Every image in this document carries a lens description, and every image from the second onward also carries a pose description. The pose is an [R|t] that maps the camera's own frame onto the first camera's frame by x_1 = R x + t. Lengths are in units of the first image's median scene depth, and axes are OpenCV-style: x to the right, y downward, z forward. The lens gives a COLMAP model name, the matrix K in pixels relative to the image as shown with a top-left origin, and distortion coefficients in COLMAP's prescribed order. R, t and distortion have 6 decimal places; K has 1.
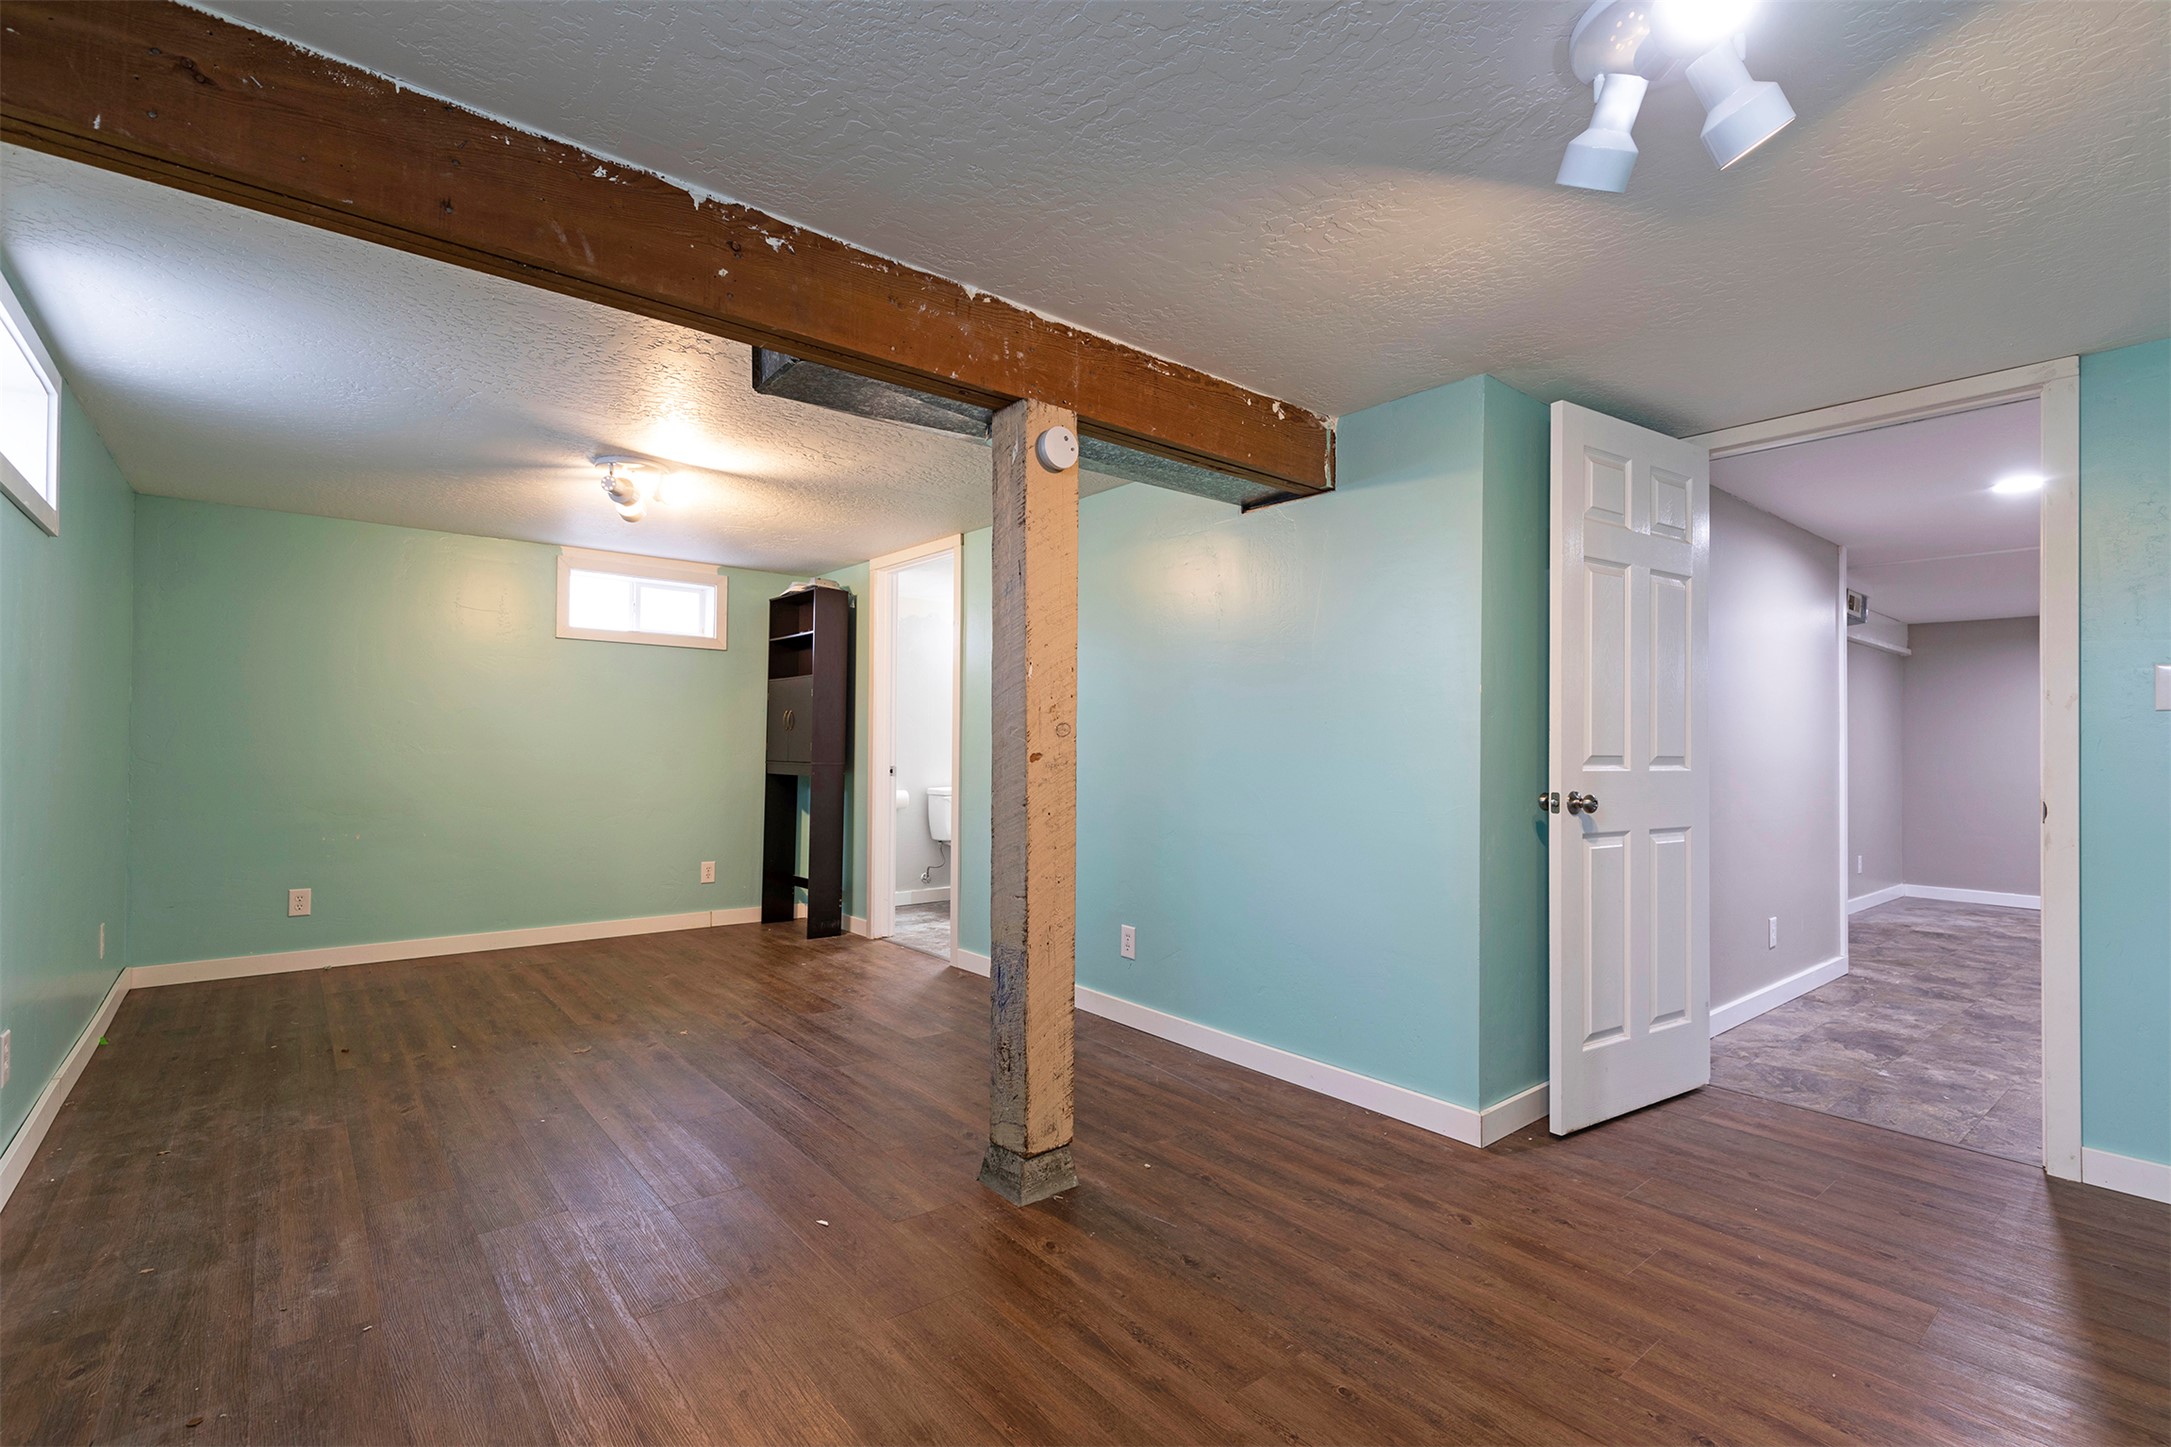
lens RADIAL K [[983.4, 0, 1087.3], [0, 983.4, 735.5], [0, 0, 1]] dist [-0.002286, -0.000444]
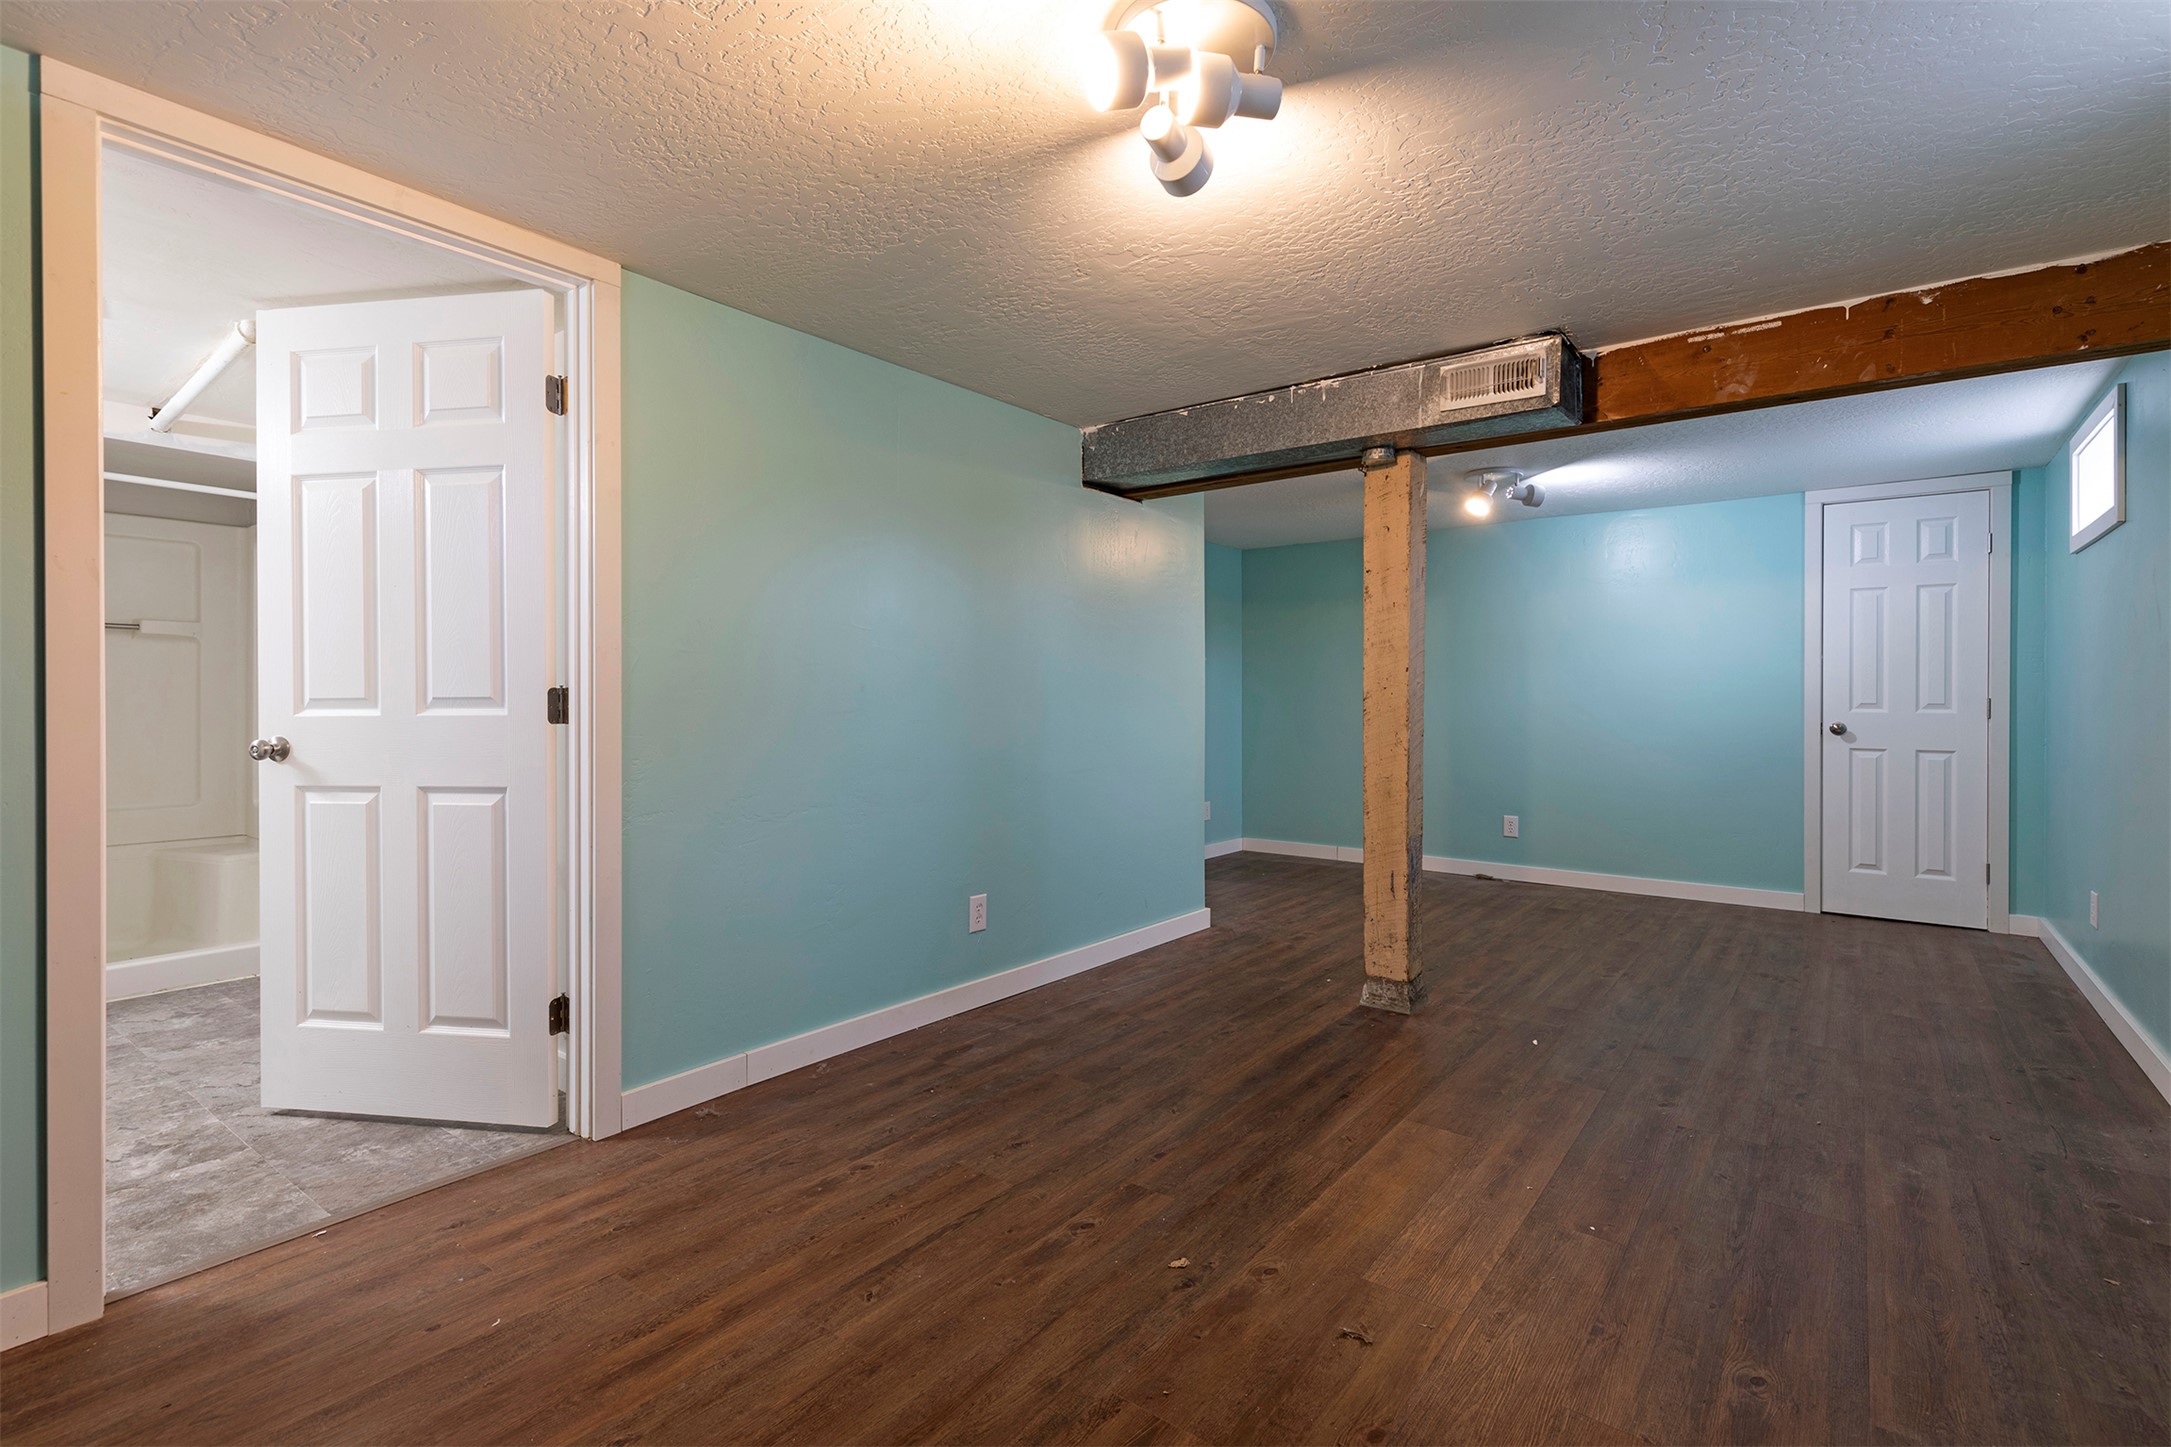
lens RADIAL K [[983.4, 0, 1093.8], [0, 983.4, 702.5], [0, 0, 1]] dist [-0.002286, -0.000444]
pose [[-0.220759, -0.014017, 0.975228, -1.042660], [-0.013270, 0.999847, 0.011366, 0.011748], [-0.975238, -0.010432, -0.220912, 1.359755]]
